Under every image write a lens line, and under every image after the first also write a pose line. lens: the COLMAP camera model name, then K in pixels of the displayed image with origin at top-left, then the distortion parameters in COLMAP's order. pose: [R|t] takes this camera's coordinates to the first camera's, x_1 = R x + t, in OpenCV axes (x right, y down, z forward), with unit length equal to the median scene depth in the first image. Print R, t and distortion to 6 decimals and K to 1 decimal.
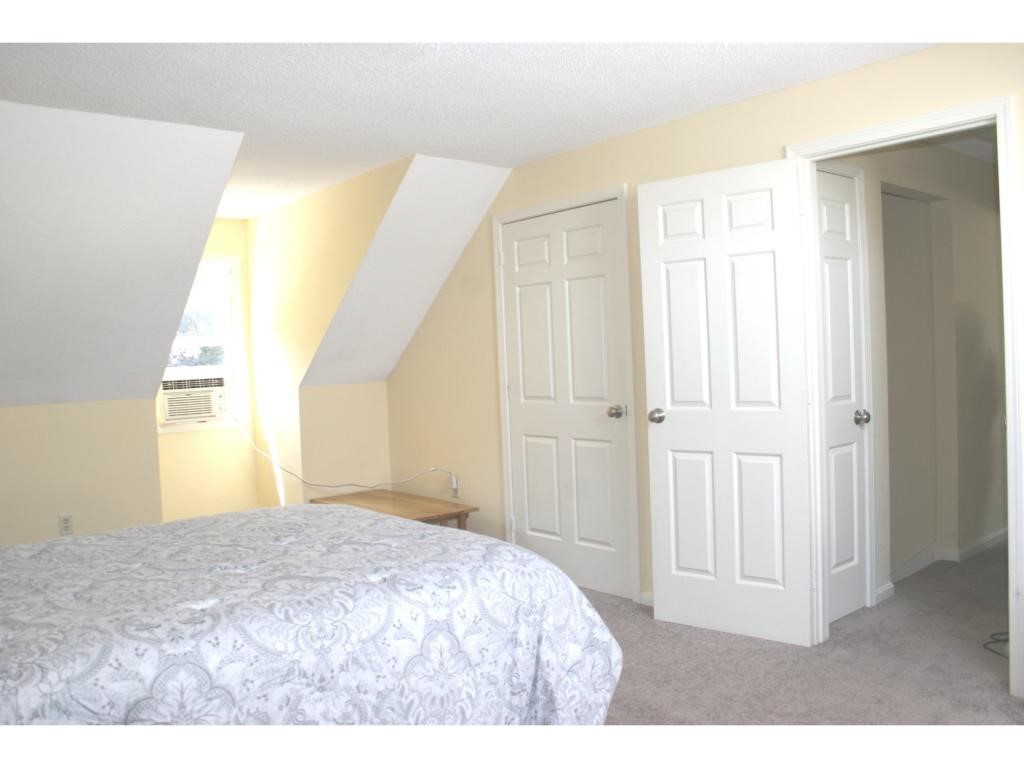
lens RADIAL K [[882.7, 0, 511.1], [0, 882.7, 379.6], [0, 0, 1]] dist [-0.128237, 0.107898]
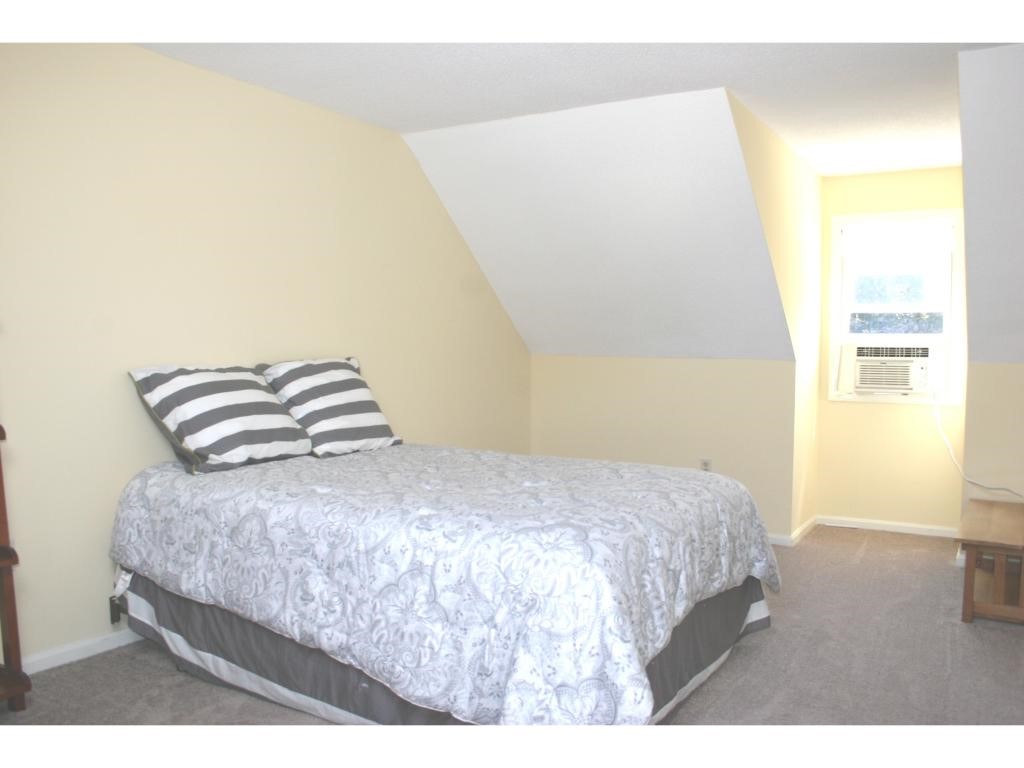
lens RADIAL K [[882.7, 0, 510.9], [0, 882.7, 389.8], [0, 0, 1]] dist [-0.128237, 0.107898]
pose [[0.276124, 0.087802, -0.957103, 0.961982], [-0.048807, 0.995815, 0.077272, -0.015243], [0.959882, 0.025377, 0.279254, 0.837908]]
